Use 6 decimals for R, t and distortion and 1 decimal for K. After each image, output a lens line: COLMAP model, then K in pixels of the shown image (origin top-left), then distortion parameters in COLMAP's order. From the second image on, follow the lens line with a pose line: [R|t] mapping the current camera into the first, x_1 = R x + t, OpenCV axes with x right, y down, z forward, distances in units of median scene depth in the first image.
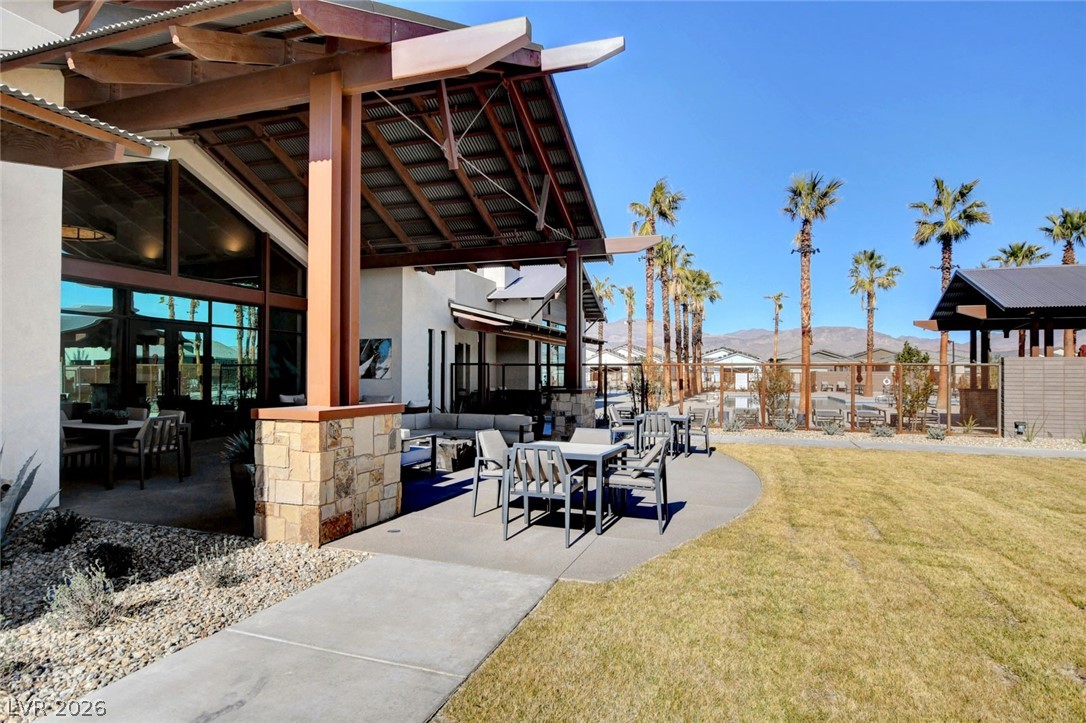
lens RADIAL K [[605.8, 0, 543.0], [0, 605.8, 361.5], [0, 0, 1]] dist [0.001236, -0.000046]
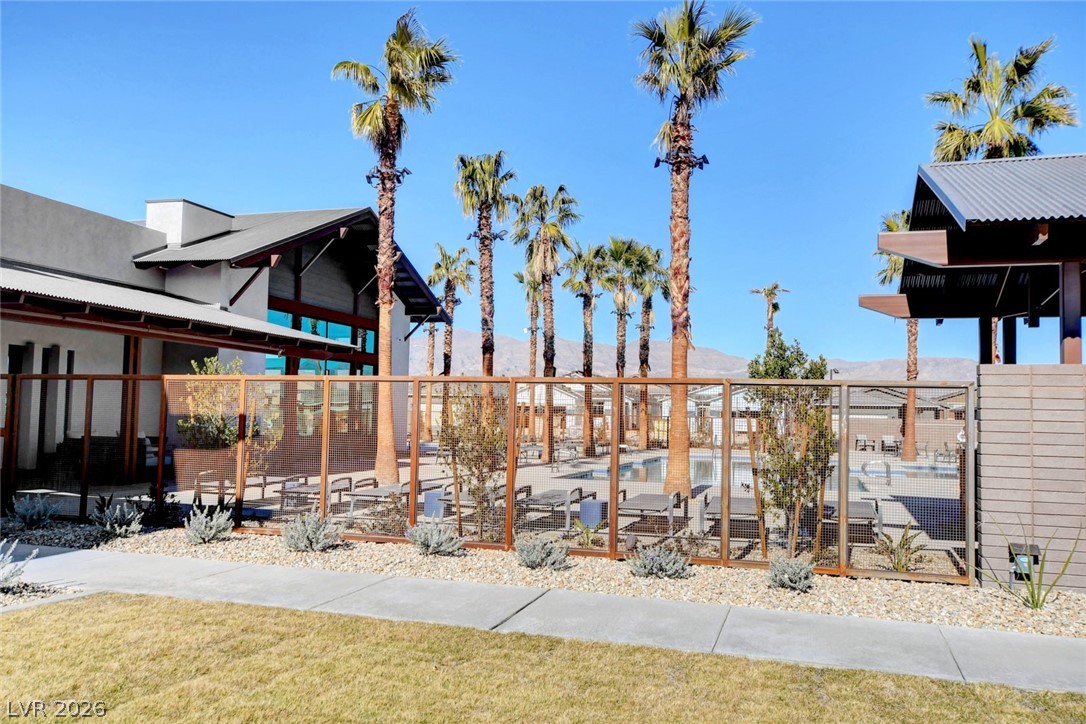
lens RADIAL K [[876.3, 0, 543.0], [0, 876.3, 362.0], [0, 0, 1]] dist [0.030026, 0.007536]
pose [[0.999620, 0.018254, 0.020670, 0.252403], [-0.017321, 0.998862, -0.044448, 0.010307], [-0.021458, 0.044073, 0.998798, 0.246608]]
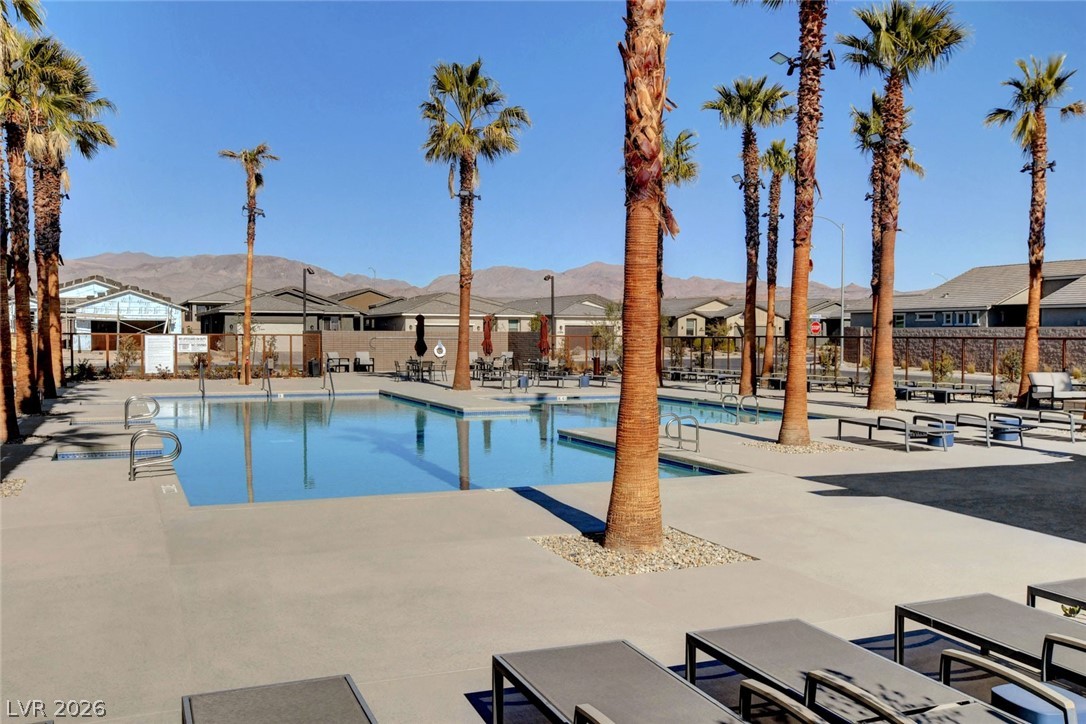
lens RADIAL K [[968.1, 0, 543.5], [0, 968.1, 379.0], [0, 0, 1]] dist [0.002055, 0.005398]
pose [[0.739965, -0.034589, 0.671755, 0.135155], [-0.014898, 0.997589, 0.067777, -0.000263], [-0.672480, -0.060160, 0.737666, 0.617397]]
